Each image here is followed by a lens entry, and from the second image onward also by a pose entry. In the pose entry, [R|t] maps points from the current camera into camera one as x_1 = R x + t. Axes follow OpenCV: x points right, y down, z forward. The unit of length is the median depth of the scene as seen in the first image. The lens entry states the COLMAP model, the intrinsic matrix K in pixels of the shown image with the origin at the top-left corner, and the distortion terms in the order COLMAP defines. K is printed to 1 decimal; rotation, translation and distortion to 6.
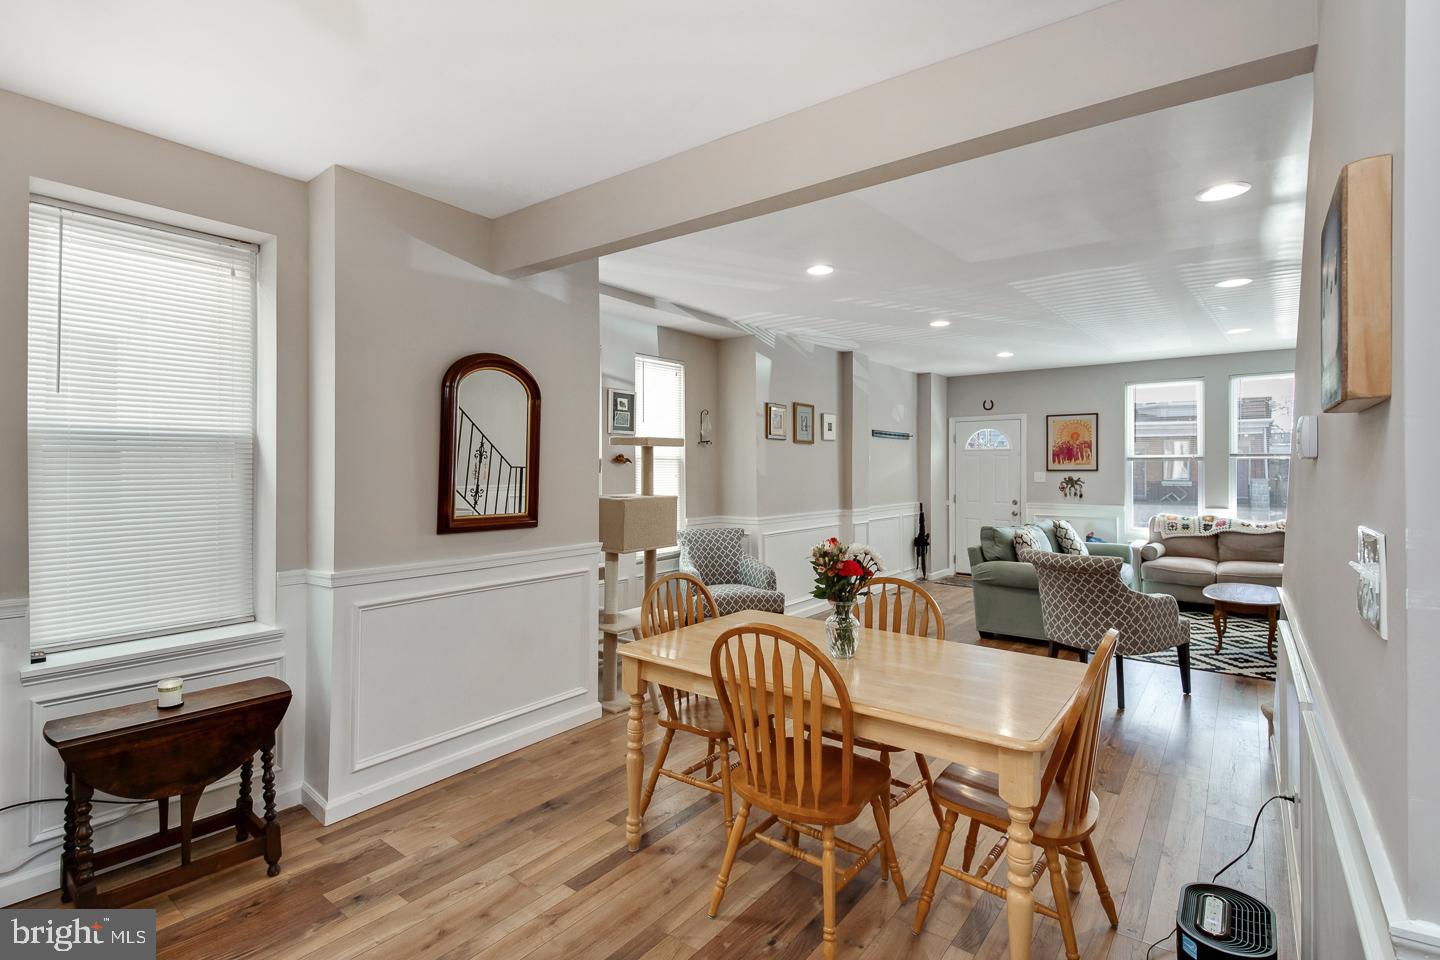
lens RADIAL K [[696.8, 0, 723.8], [0, 696.8, 468.4], [0, 0, 1]] dist [-0.000073, -0.000149]
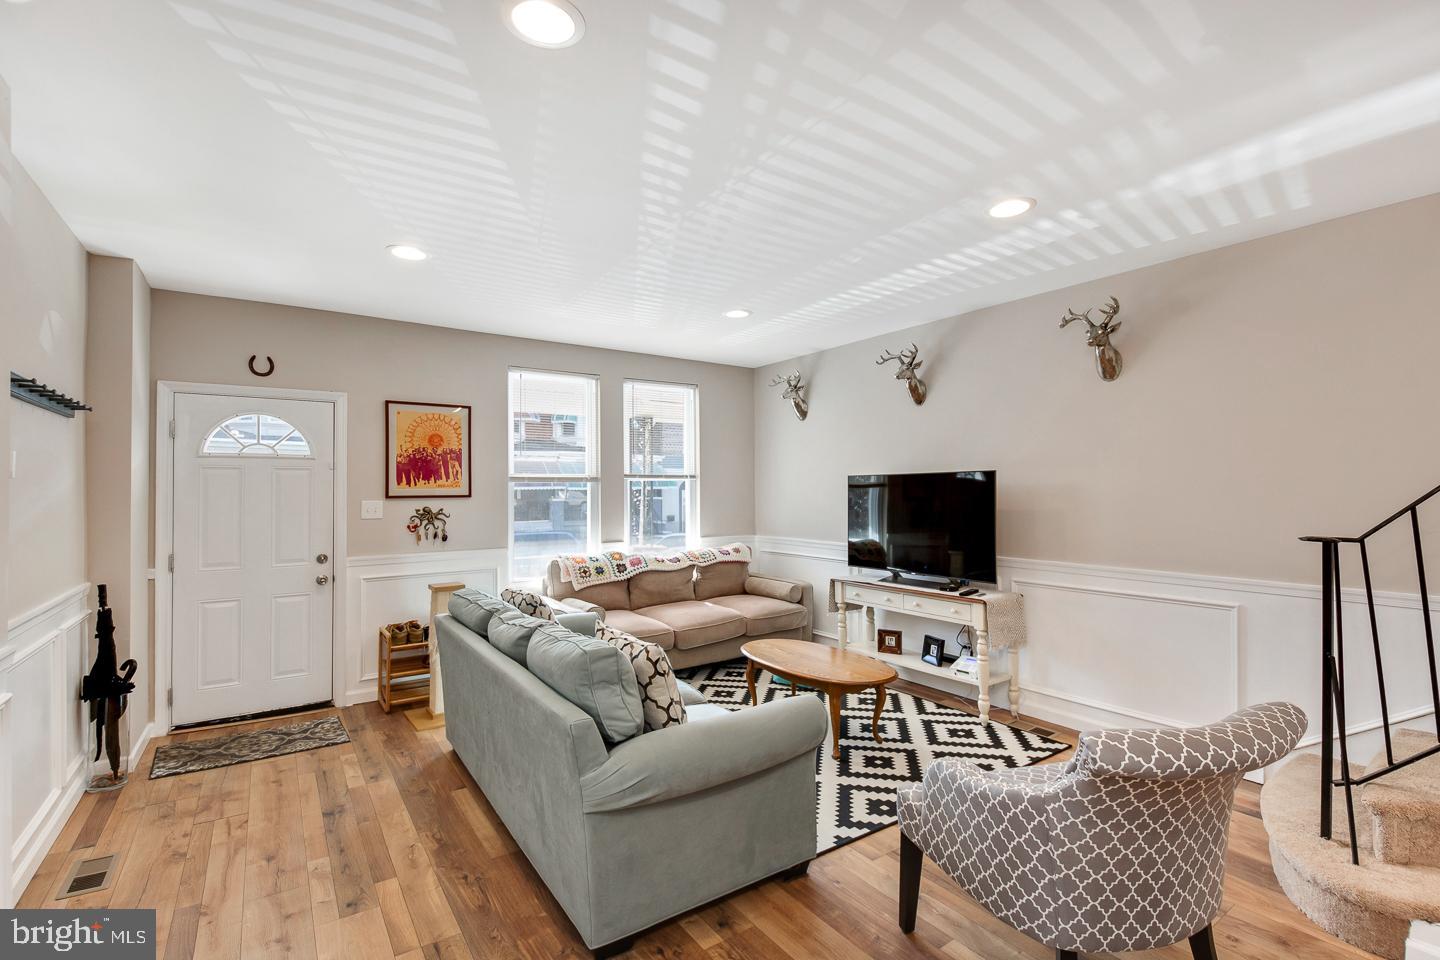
lens RADIAL K [[627.0, 0, 735.3], [0, 627.0, 485.3], [0, 0, 1]] dist [-0.013123, -0.000254]
pose [[0.268484, 0.009632, 0.963236, 0.053187], [0.006867, 0.999905, -0.011913, 0.001448], [-0.963260, 0.009813, 0.268392, 0.641286]]
